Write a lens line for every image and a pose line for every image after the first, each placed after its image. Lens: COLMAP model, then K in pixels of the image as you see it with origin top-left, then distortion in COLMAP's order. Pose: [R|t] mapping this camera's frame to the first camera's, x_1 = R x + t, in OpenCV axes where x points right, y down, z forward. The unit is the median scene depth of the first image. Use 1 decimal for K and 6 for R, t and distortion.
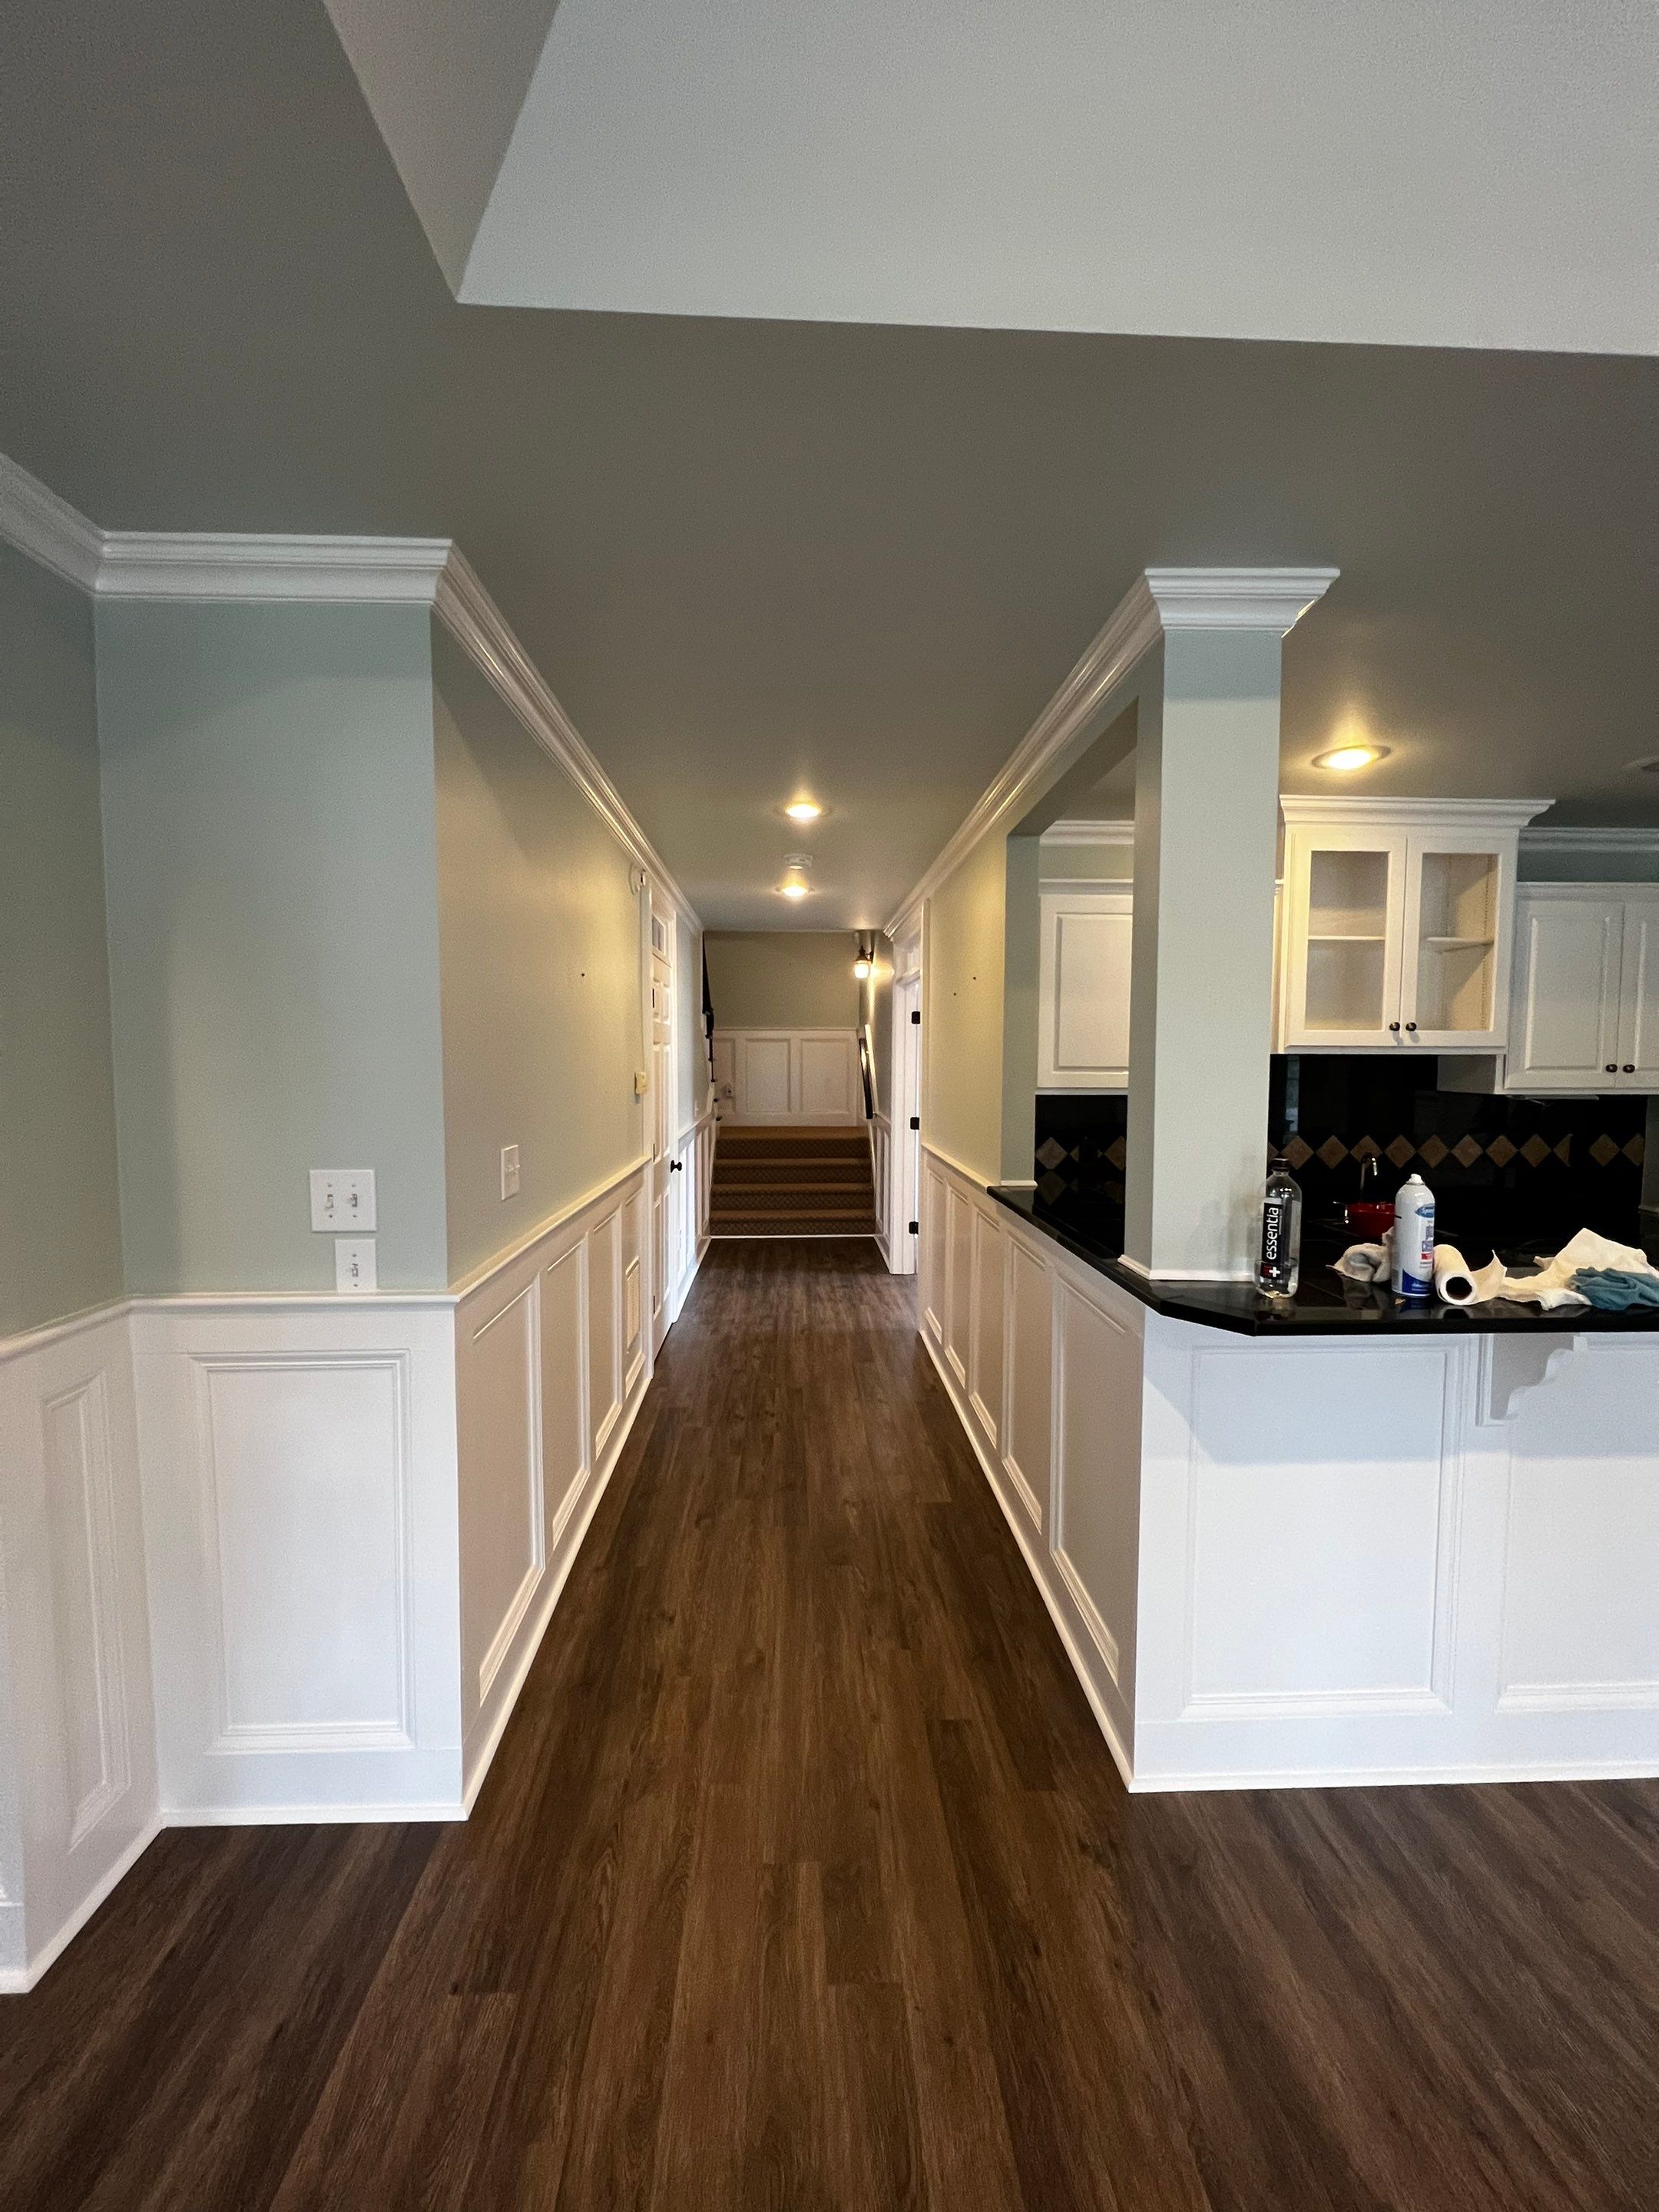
lens RADIAL K [[875.8, 0, 829.7], [0, 875.8, 1105.0], [0, 0, 1]] dist [-0.000029, 0.000490]
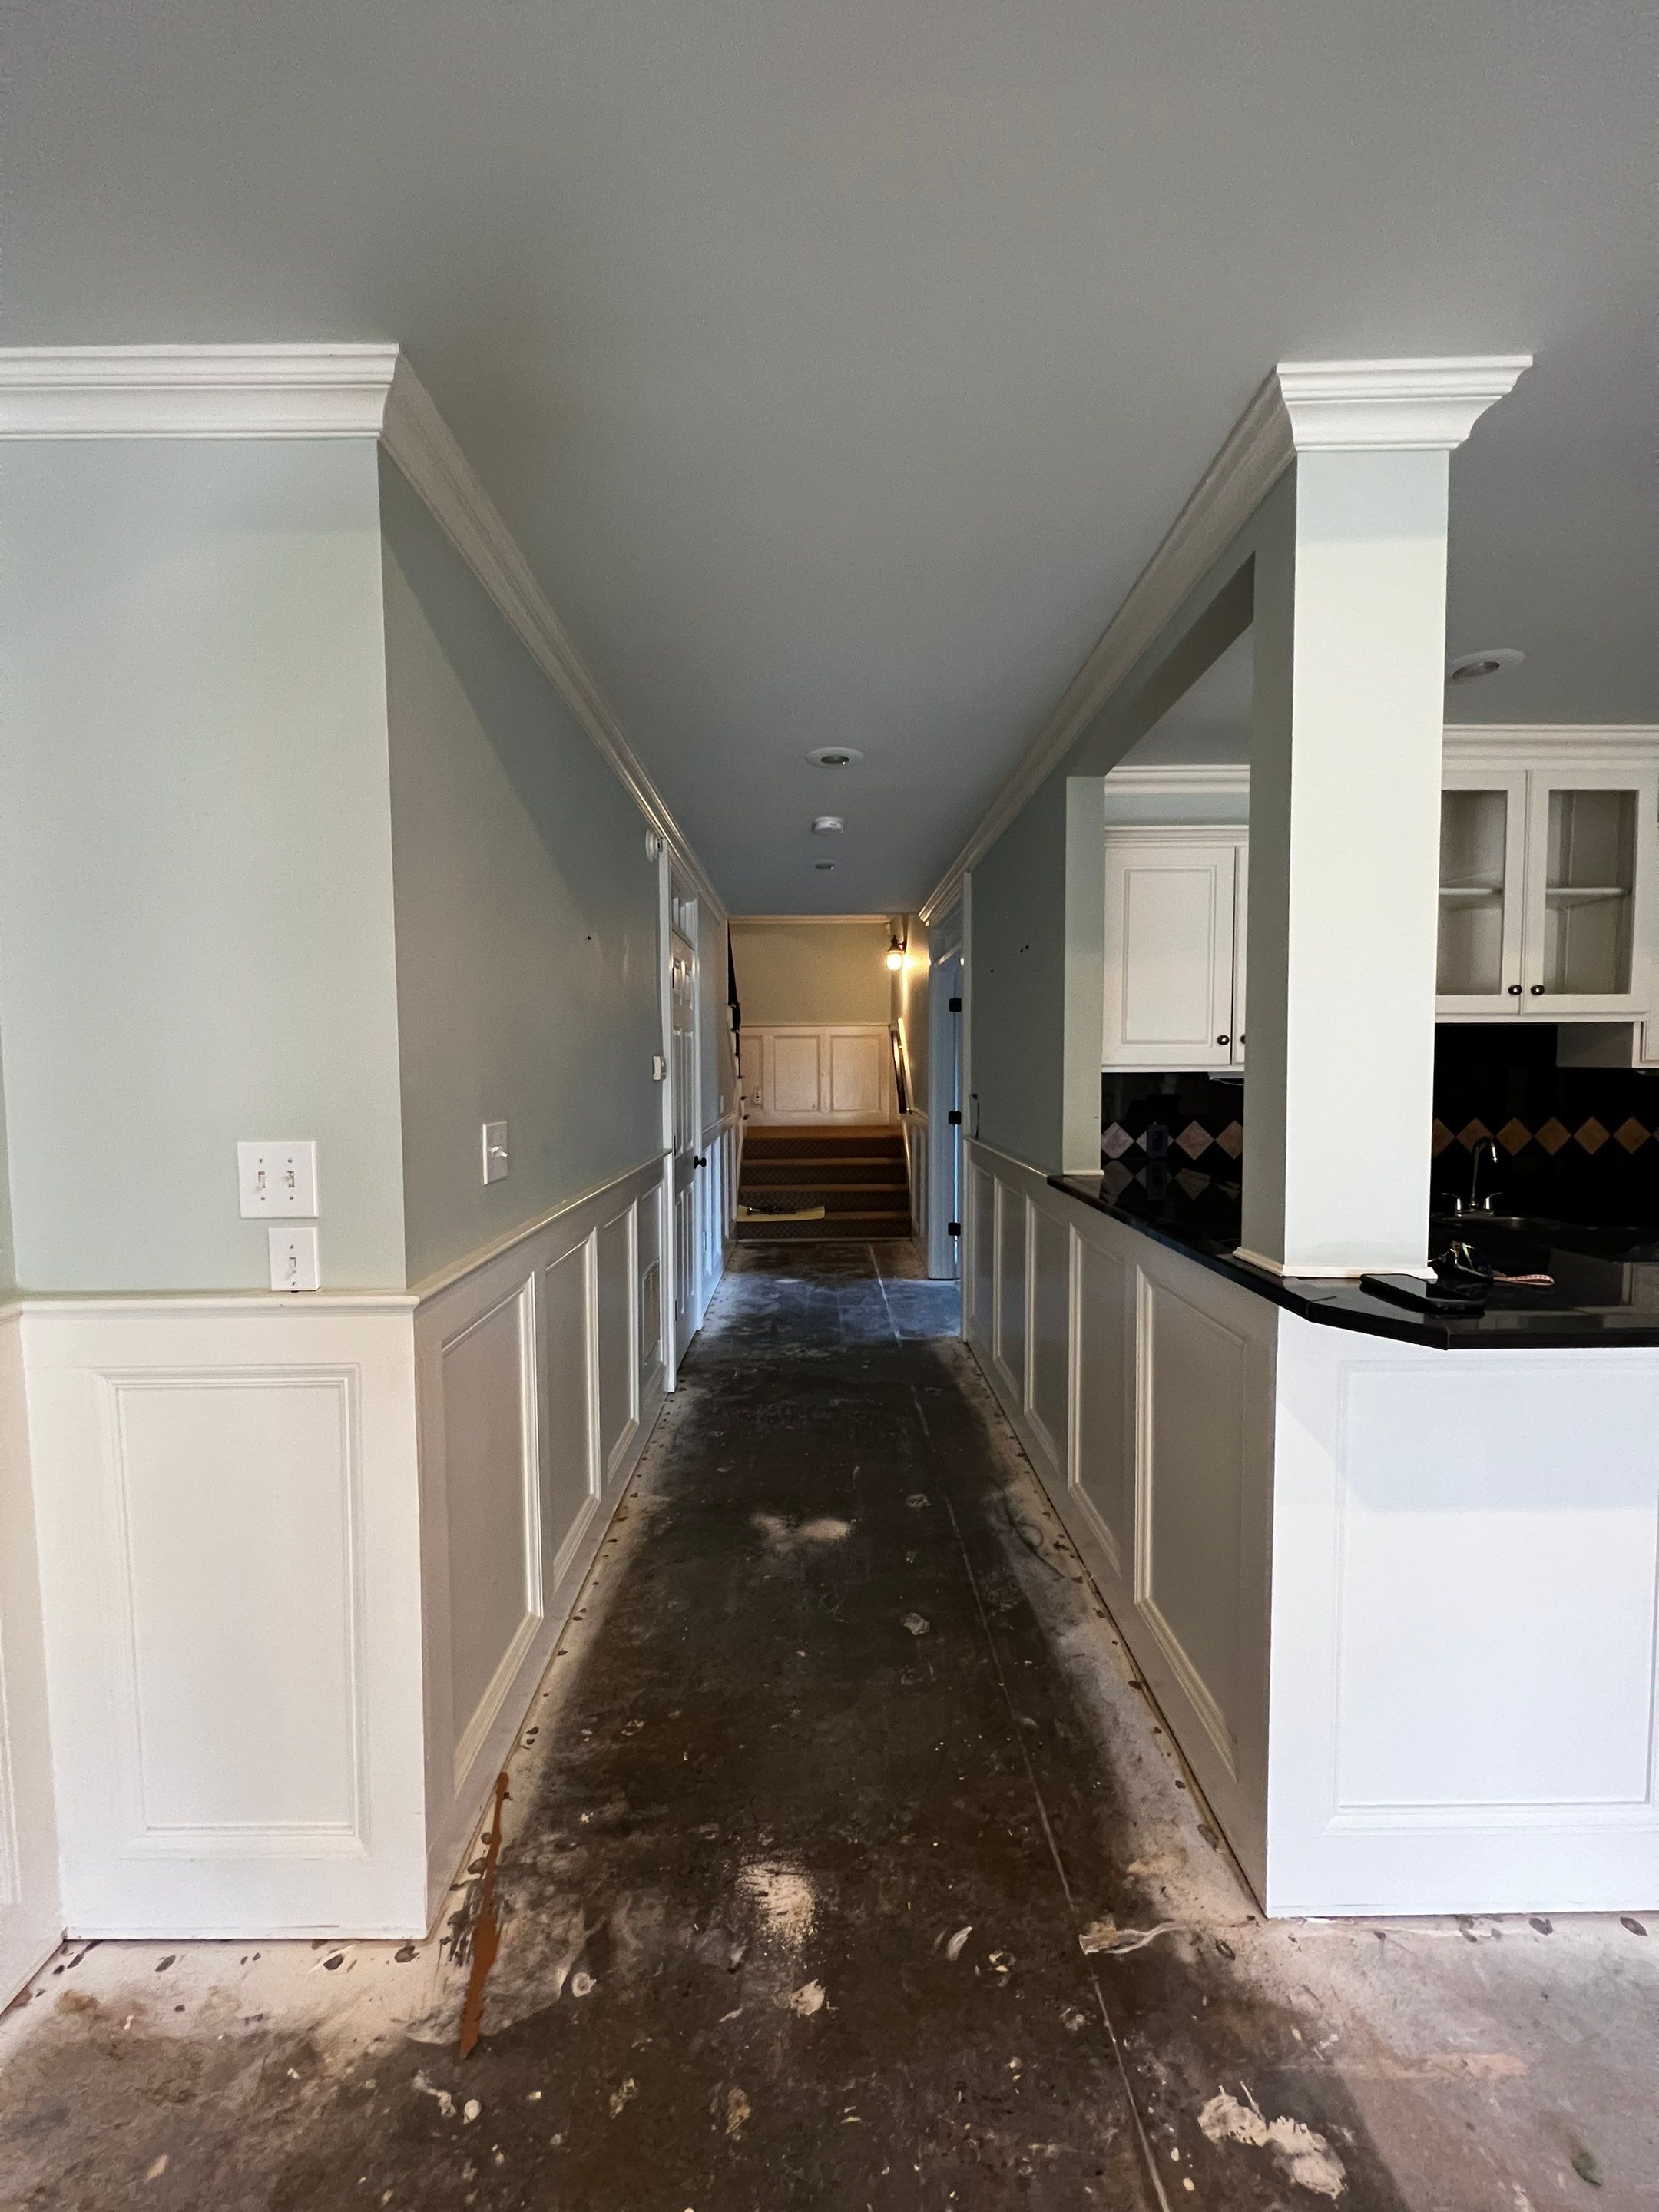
lens RADIAL K [[875.8, 0, 829.7], [0, 875.8, 1105.0], [0, 0, 1]] dist [-0.000029, 0.000490]
pose [[0.999428, -0.007766, -0.032909, -0.008587], [0.007480, 0.999933, -0.008804, 0.026168], [0.032976, 0.008553, 0.999420, 0.105313]]
